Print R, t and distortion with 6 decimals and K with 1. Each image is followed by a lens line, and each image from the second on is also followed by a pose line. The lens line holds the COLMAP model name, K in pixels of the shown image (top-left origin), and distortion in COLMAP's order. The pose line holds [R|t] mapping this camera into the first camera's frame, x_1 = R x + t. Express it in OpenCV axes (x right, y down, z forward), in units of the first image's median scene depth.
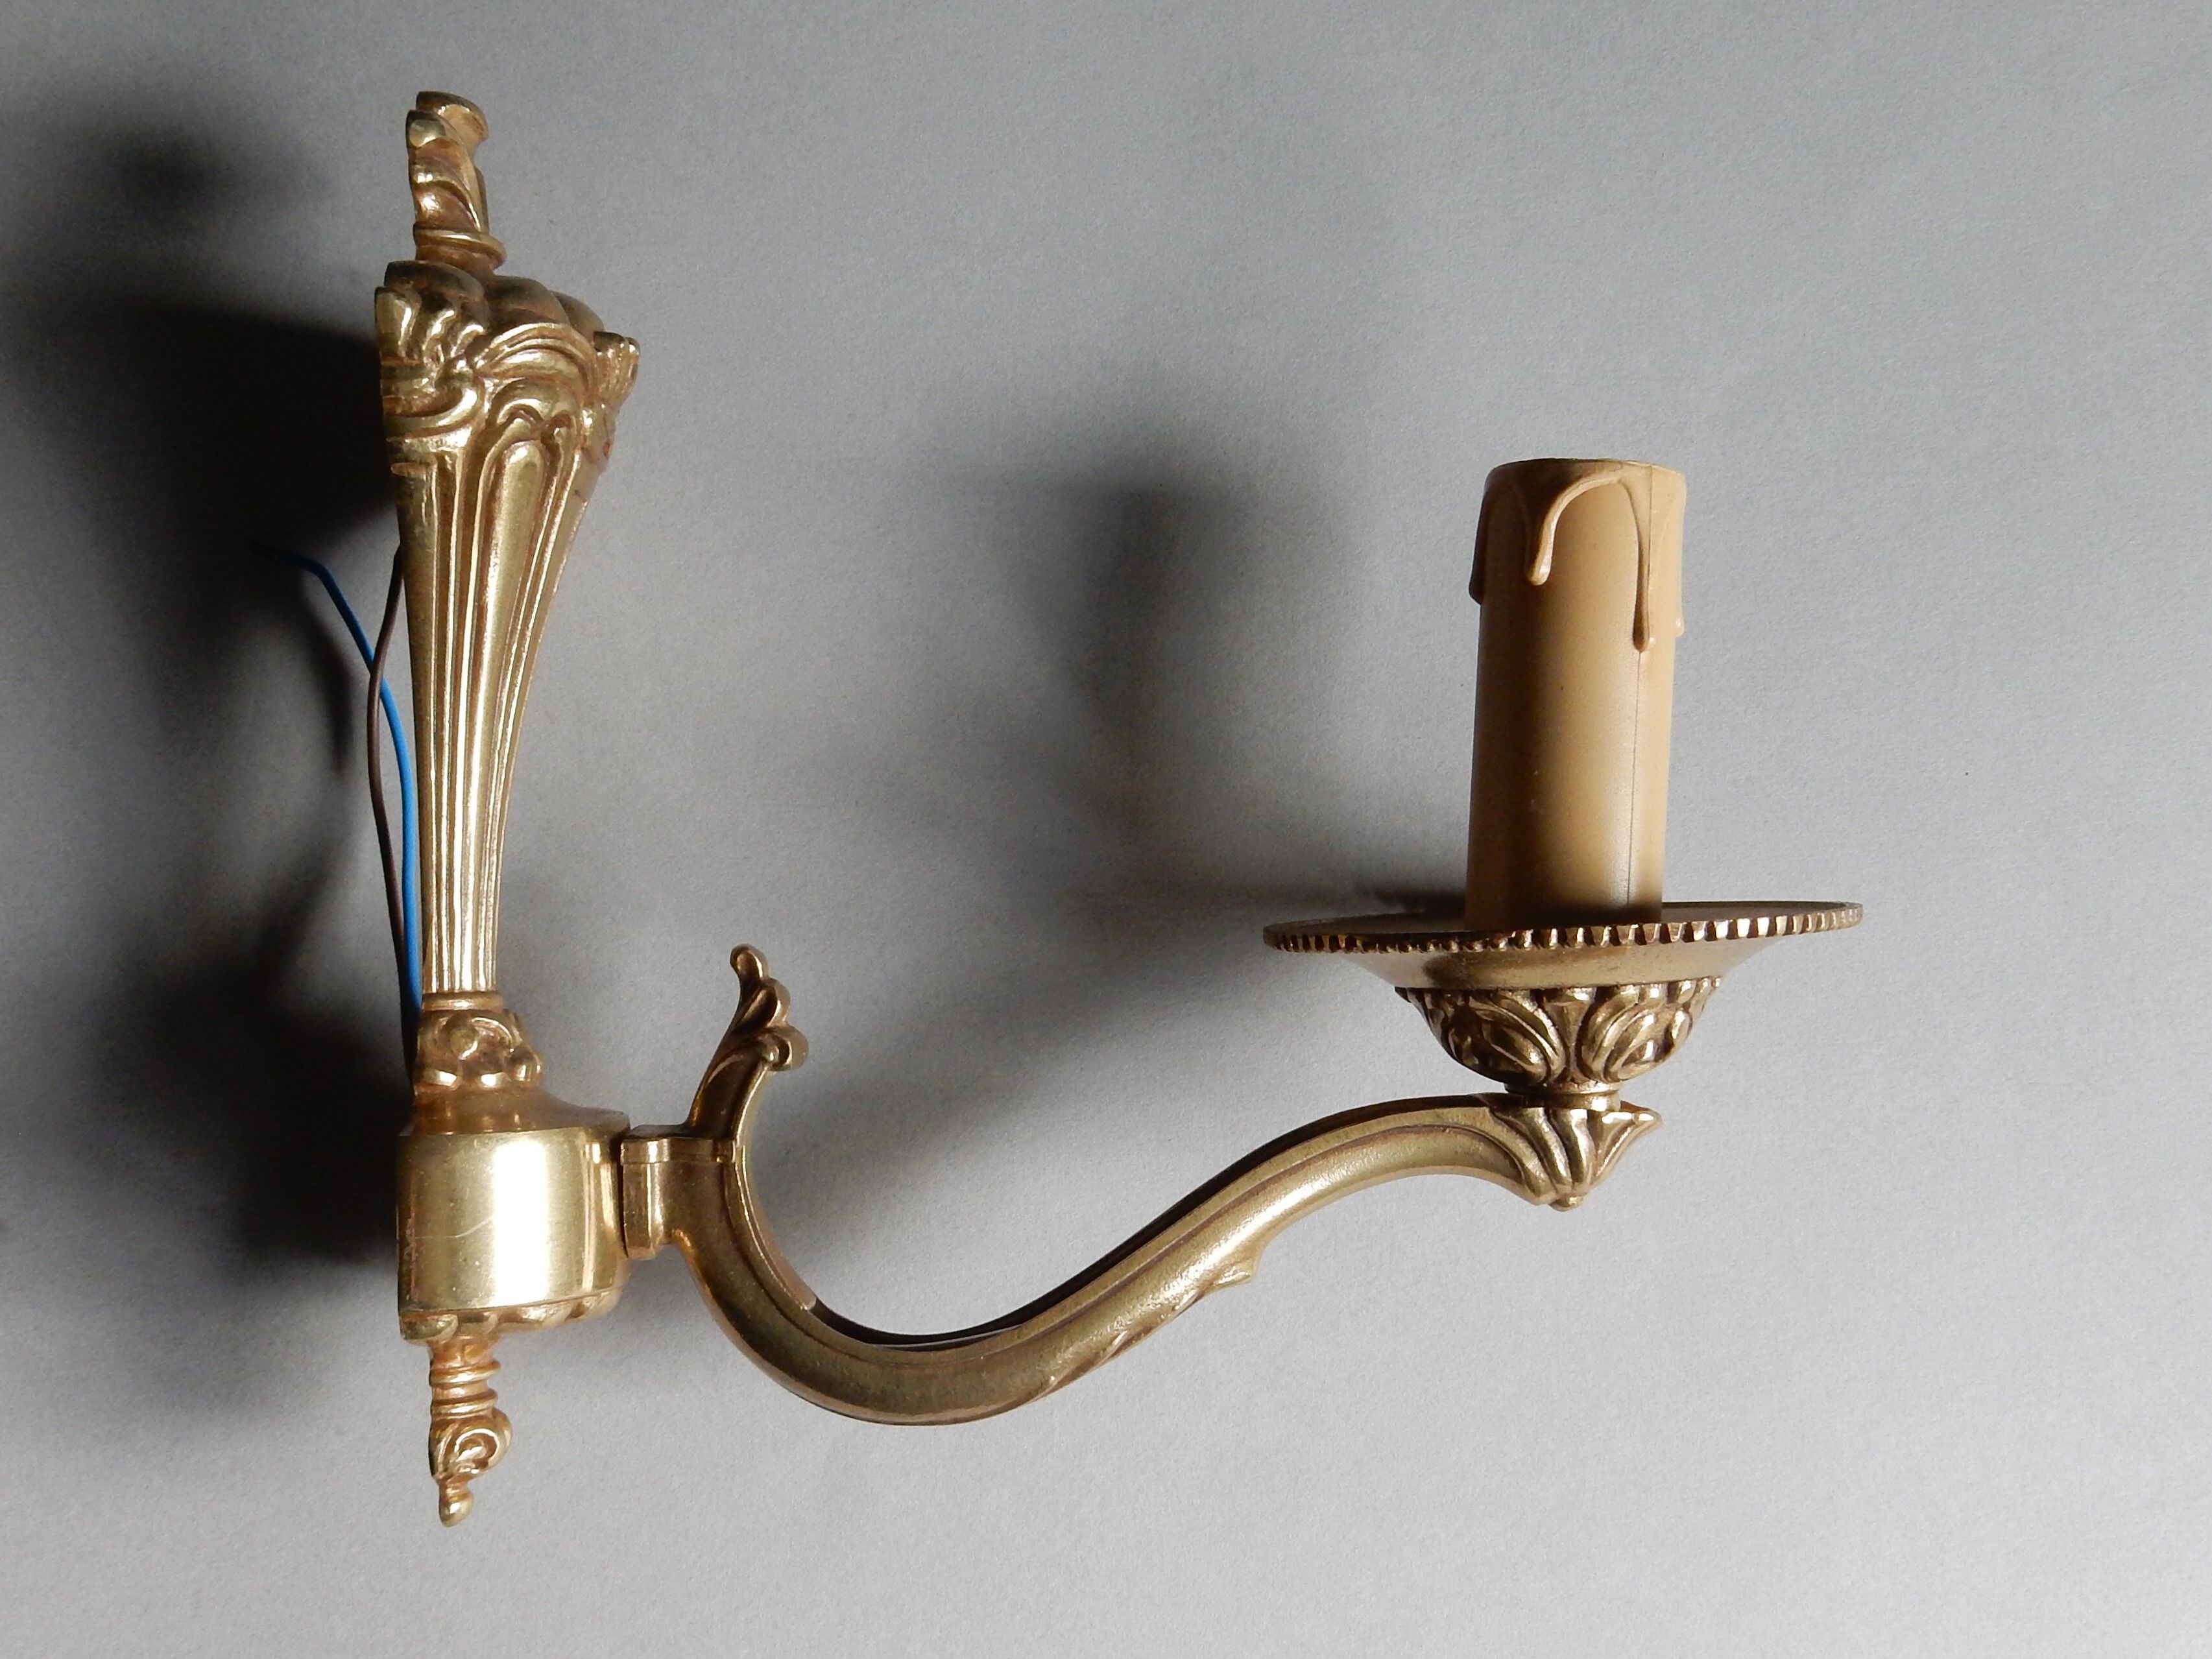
lens RADIAL K [[2260.0, 0, 934.5], [0, 2260.0, 888.0], [0, 0, 1]] dist [-0.014200, 0.000000]
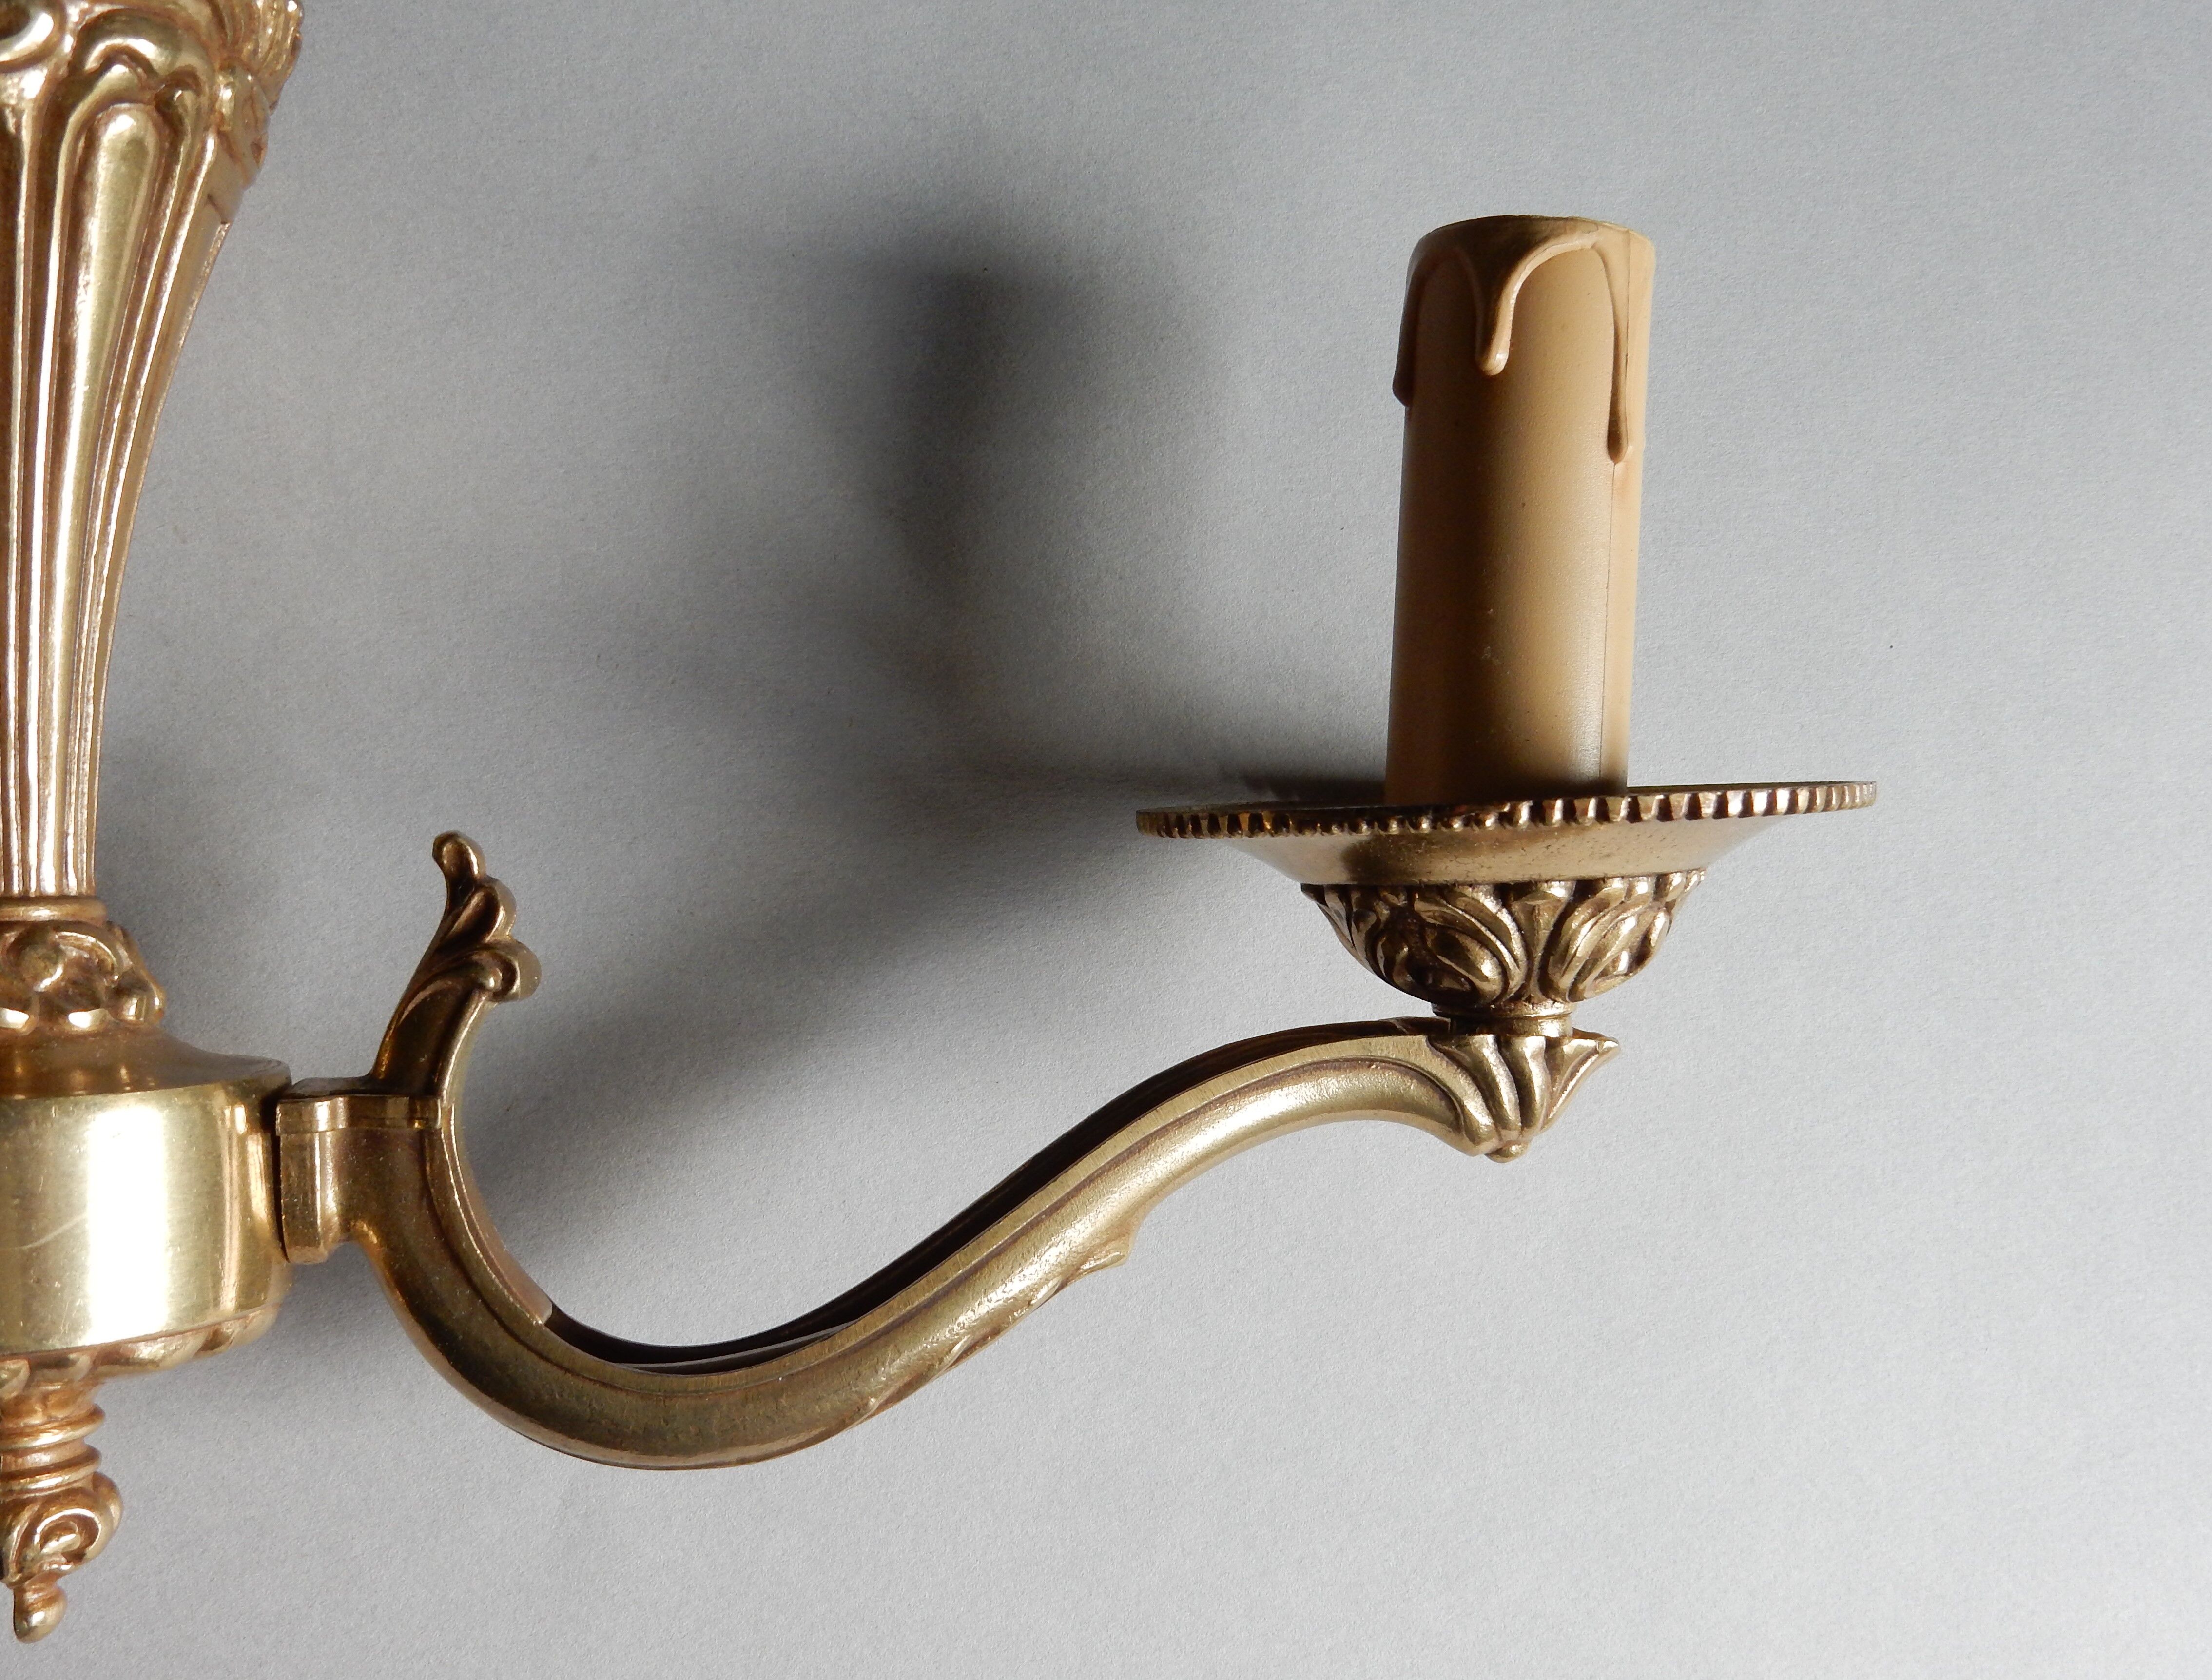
lens RADIAL K [[2189.1, 0, 1071.8], [0, 2189.1, 856.9], [0, 0, 1]] dist [-0.021708, 0.000000]
pose [[0.979642, -0.000459, 0.200751, -0.026586], [-0.002248, 0.999910, 0.013255, 0.021357], [-0.200739, -0.013436, 0.979553, 0.237423]]
